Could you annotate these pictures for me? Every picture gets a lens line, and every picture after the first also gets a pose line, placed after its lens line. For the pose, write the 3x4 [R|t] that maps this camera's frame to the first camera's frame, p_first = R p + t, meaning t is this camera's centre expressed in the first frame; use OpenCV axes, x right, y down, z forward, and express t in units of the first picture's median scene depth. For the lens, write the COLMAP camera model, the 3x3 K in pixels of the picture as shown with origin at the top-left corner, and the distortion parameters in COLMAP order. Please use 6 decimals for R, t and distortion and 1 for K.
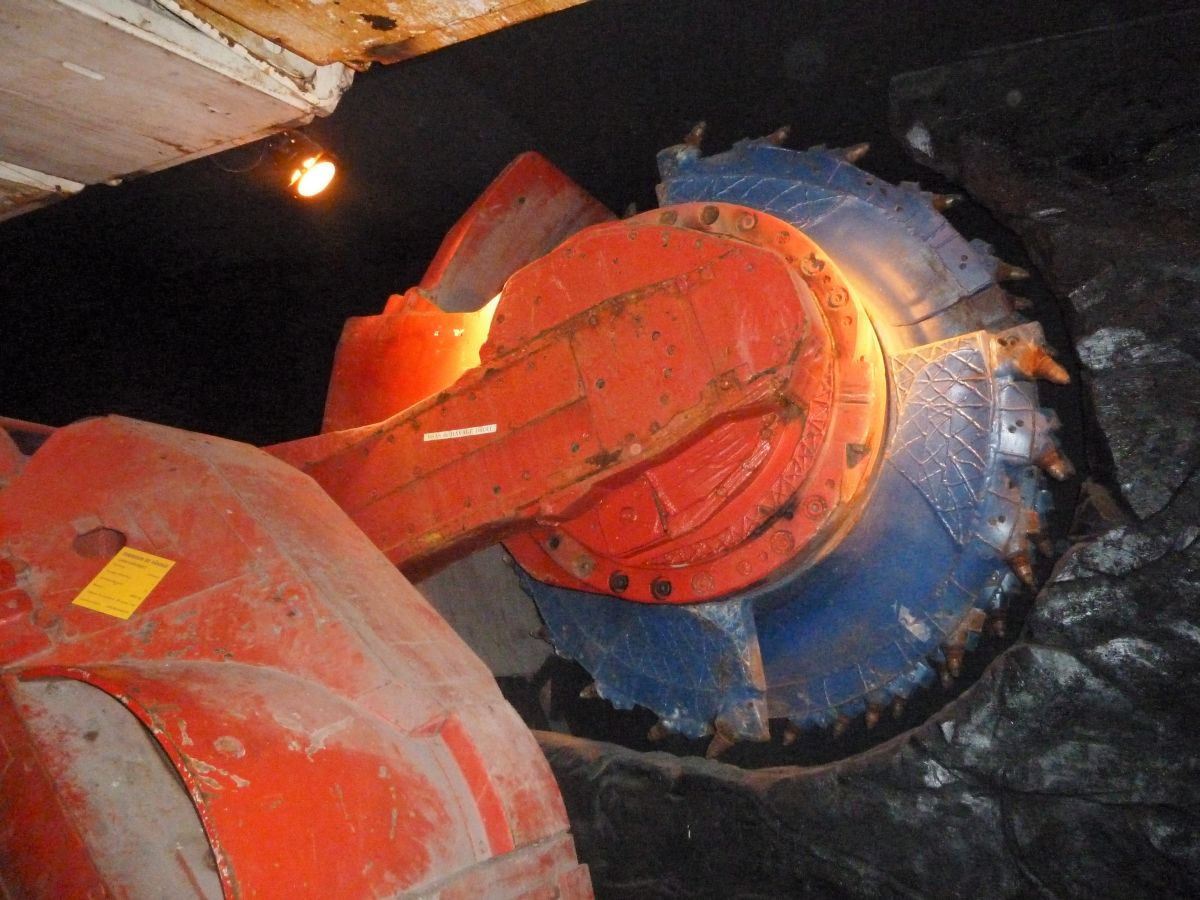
lens RADIAL K [[897.5, 0, 600.0], [0, 897.5, 450.0], [0, 0, 1]] dist [-0.043291, 0.013357]
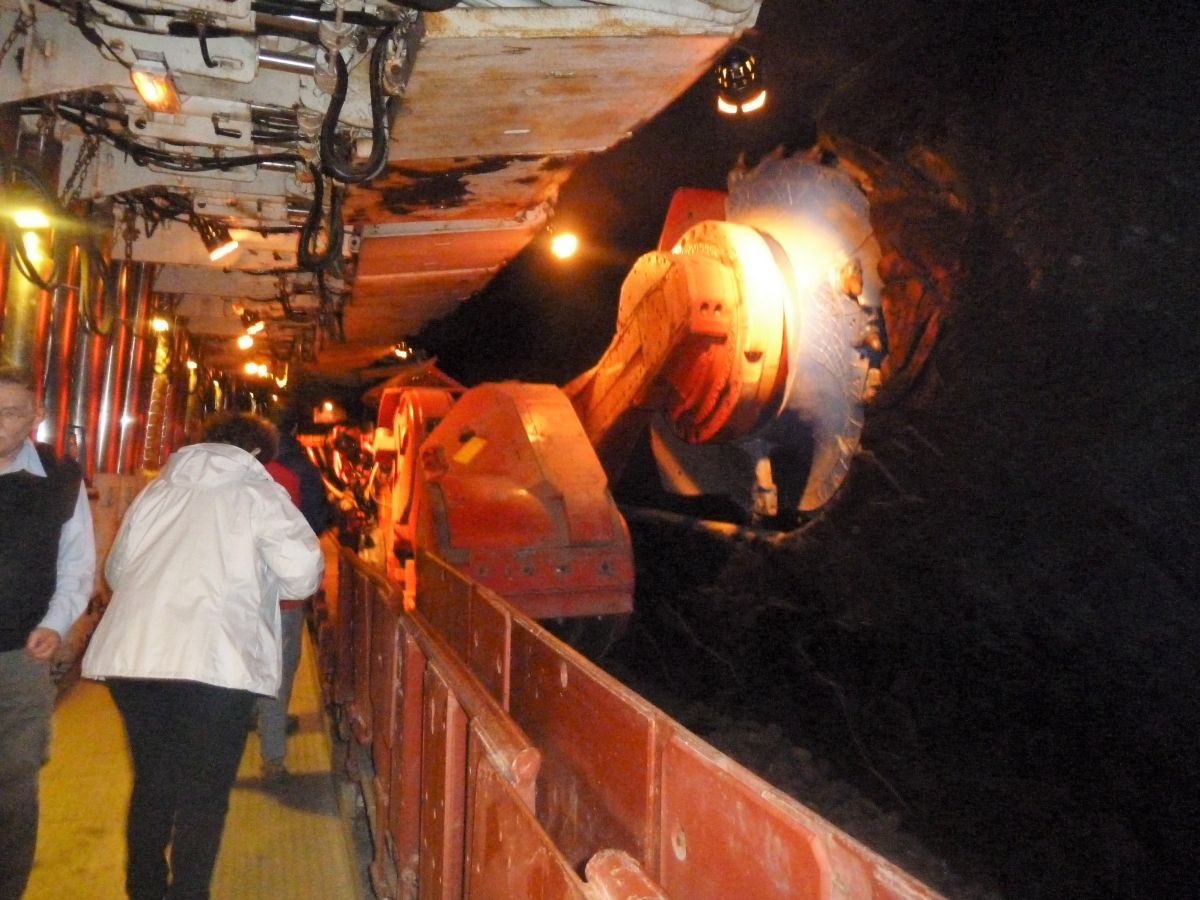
lens RADIAL K [[897.5, 0, 600.0], [0, 897.5, 450.0], [0, 0, 1]] dist [-0.043291, 0.013357]
pose [[0.748273, -0.074137, -0.659235, 1.156915], [0.150463, 0.986805, 0.059809, 0.036312], [0.646102, -0.143944, 0.749554, -0.567567]]
